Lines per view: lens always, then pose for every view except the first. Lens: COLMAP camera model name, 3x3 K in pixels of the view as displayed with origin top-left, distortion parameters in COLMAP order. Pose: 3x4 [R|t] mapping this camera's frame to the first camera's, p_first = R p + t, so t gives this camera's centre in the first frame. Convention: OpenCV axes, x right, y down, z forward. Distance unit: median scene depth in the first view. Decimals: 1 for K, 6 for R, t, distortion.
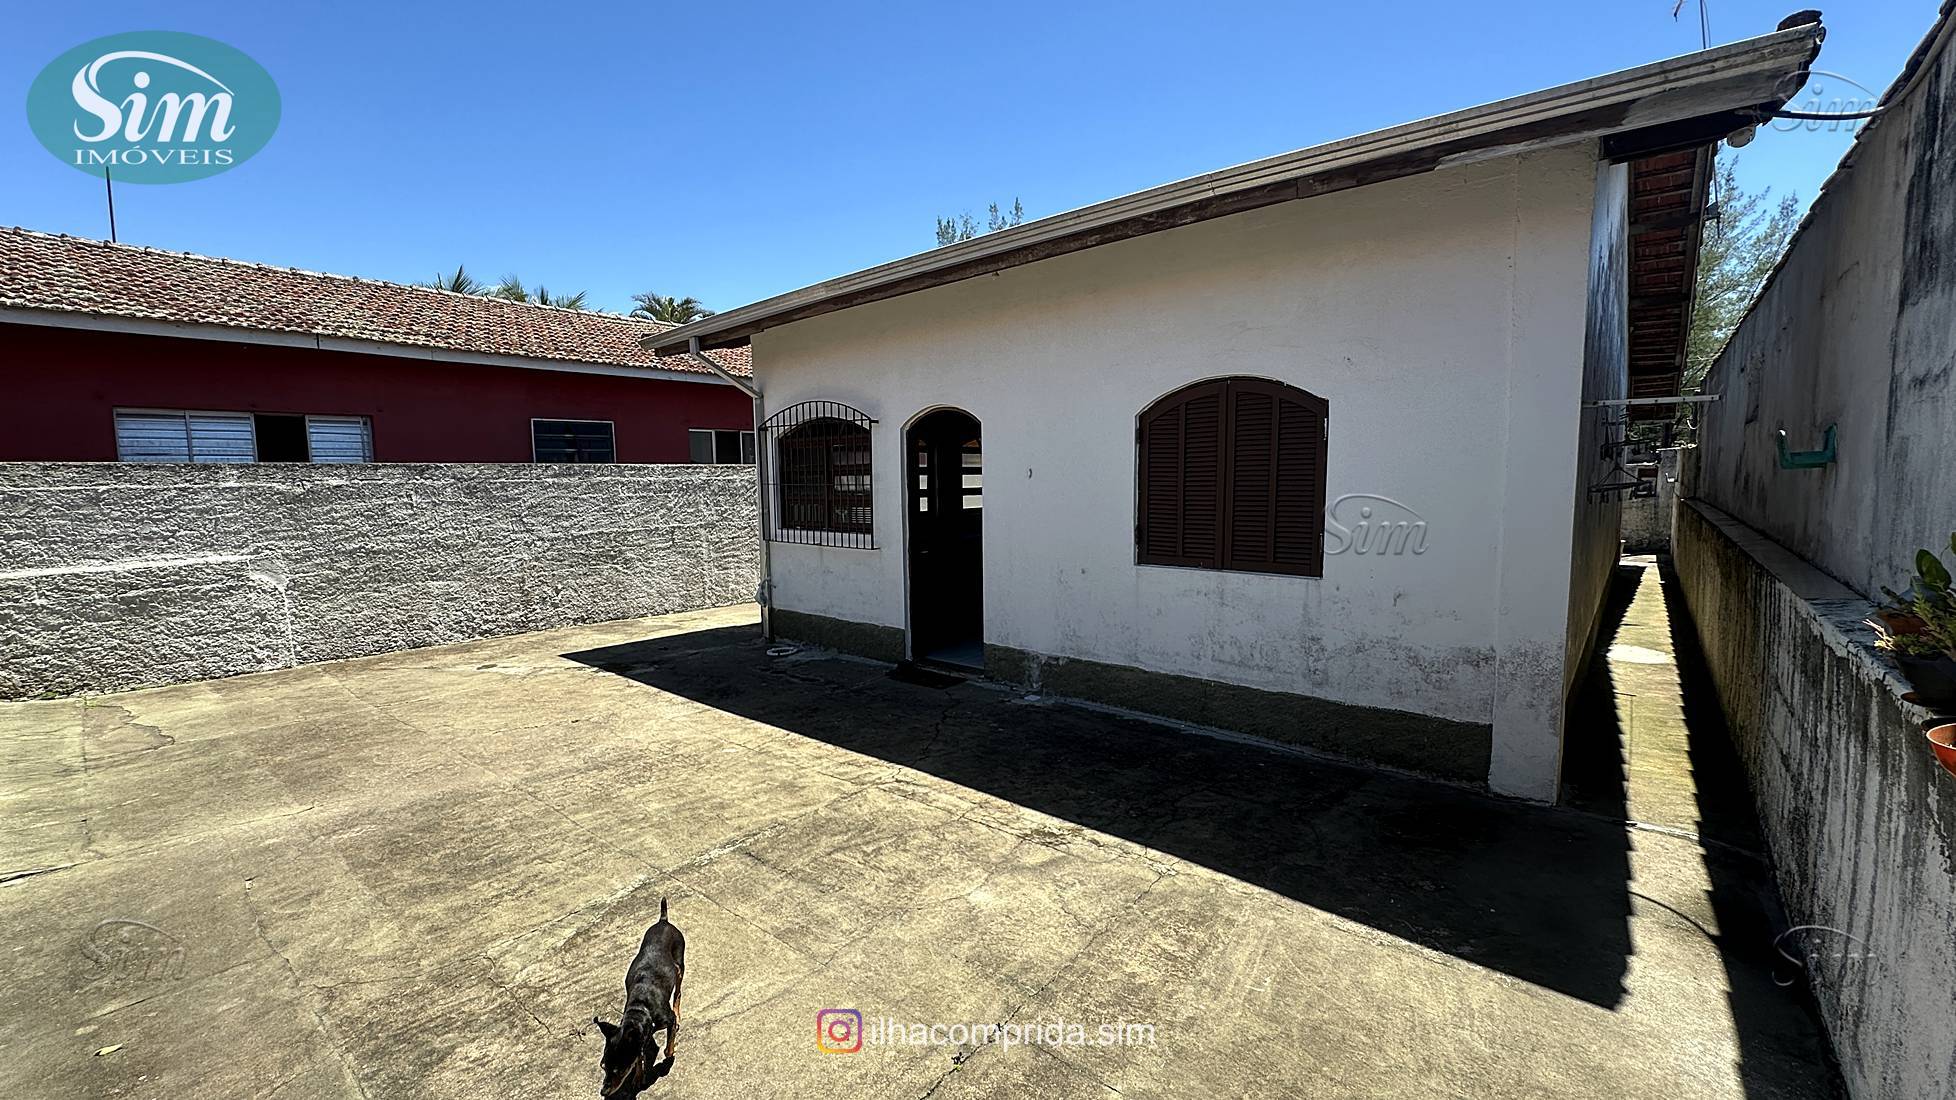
lens RADIAL K [[780.1, 0, 978.4], [0, 780.1, 548.6], [0, 0, 1]] dist [-0.003865, -0.000032]
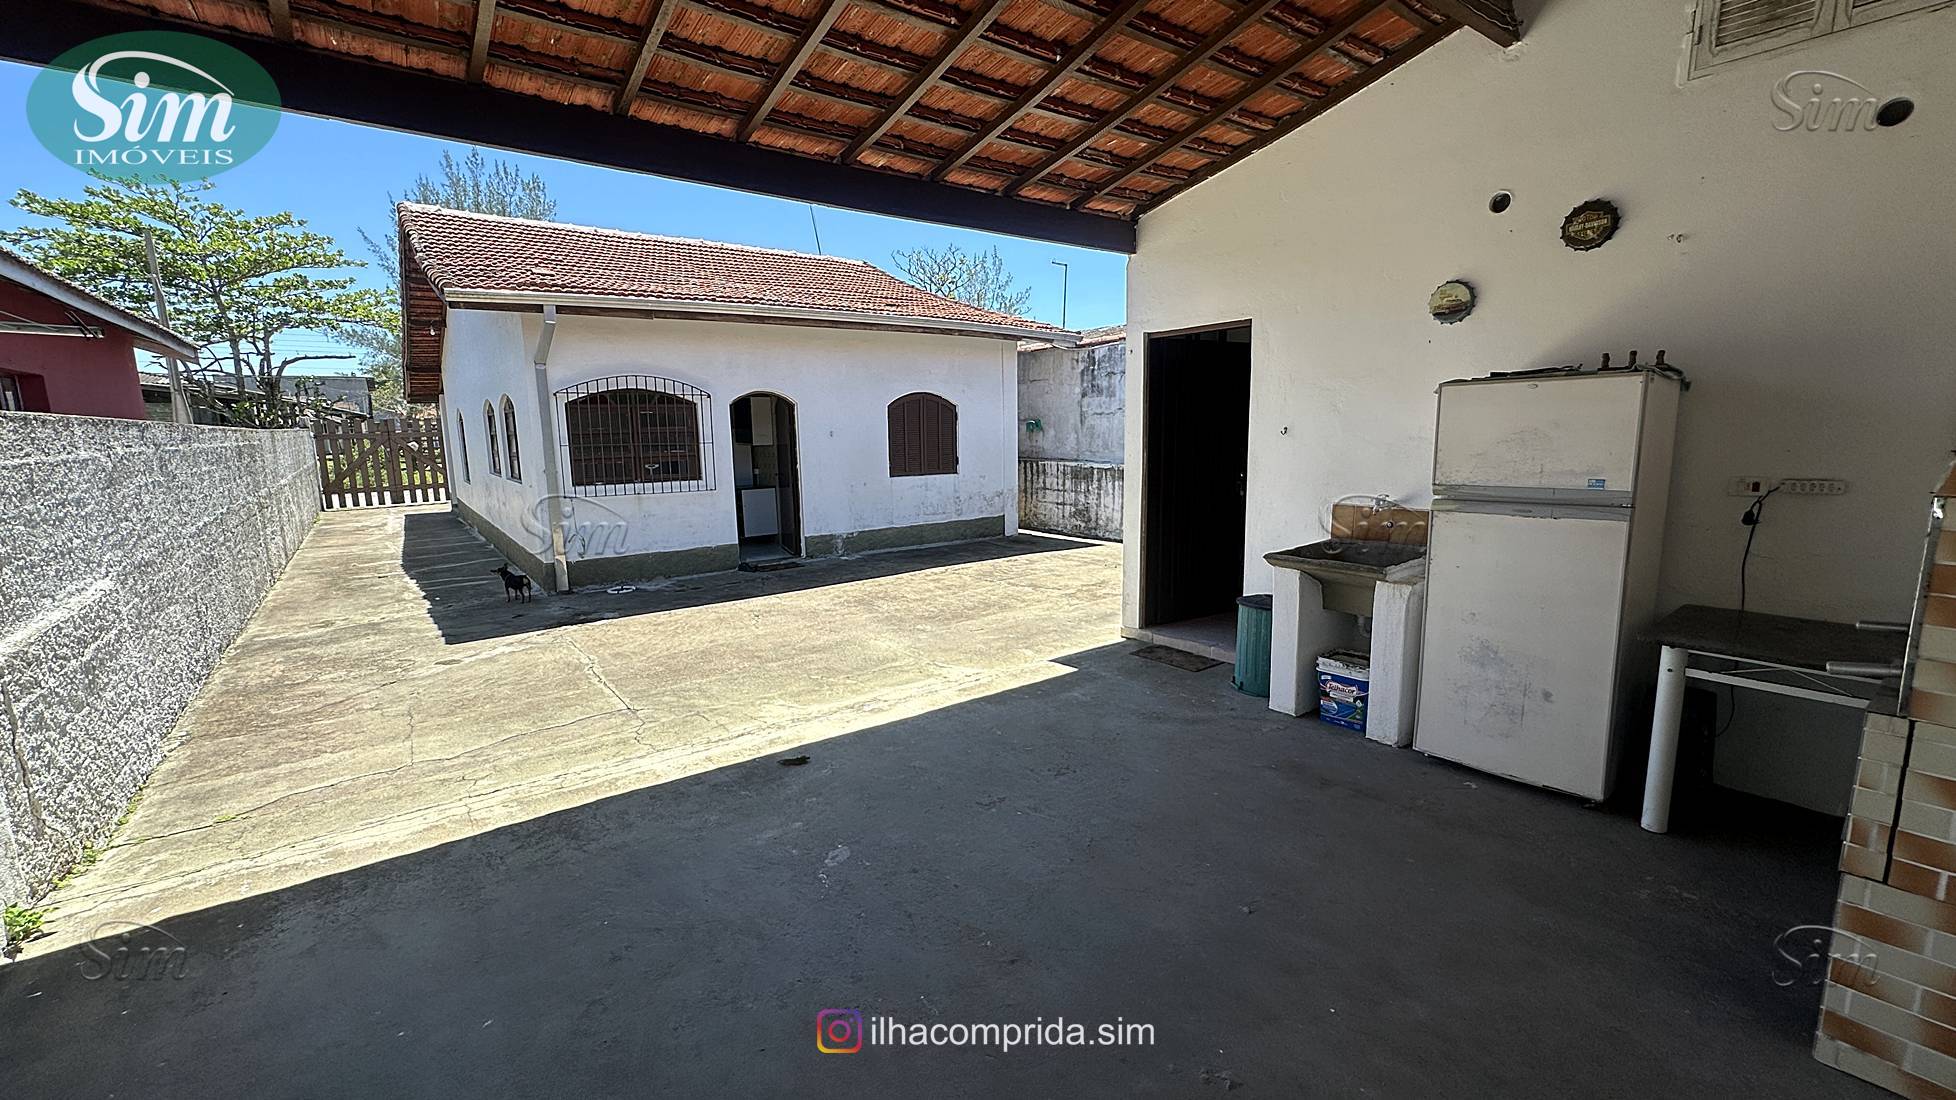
lens RADIAL K [[780.1, 0, 975.6], [0, 780.1, 548.8], [0, 0, 1]] dist [-0.003865, -0.000032]
pose [[0.211010, -0.141786, 0.967146, -2.055760], [0.102043, 0.987213, 0.122465, -0.026609], [-0.972143, 0.072849, 0.222780, 0.370606]]
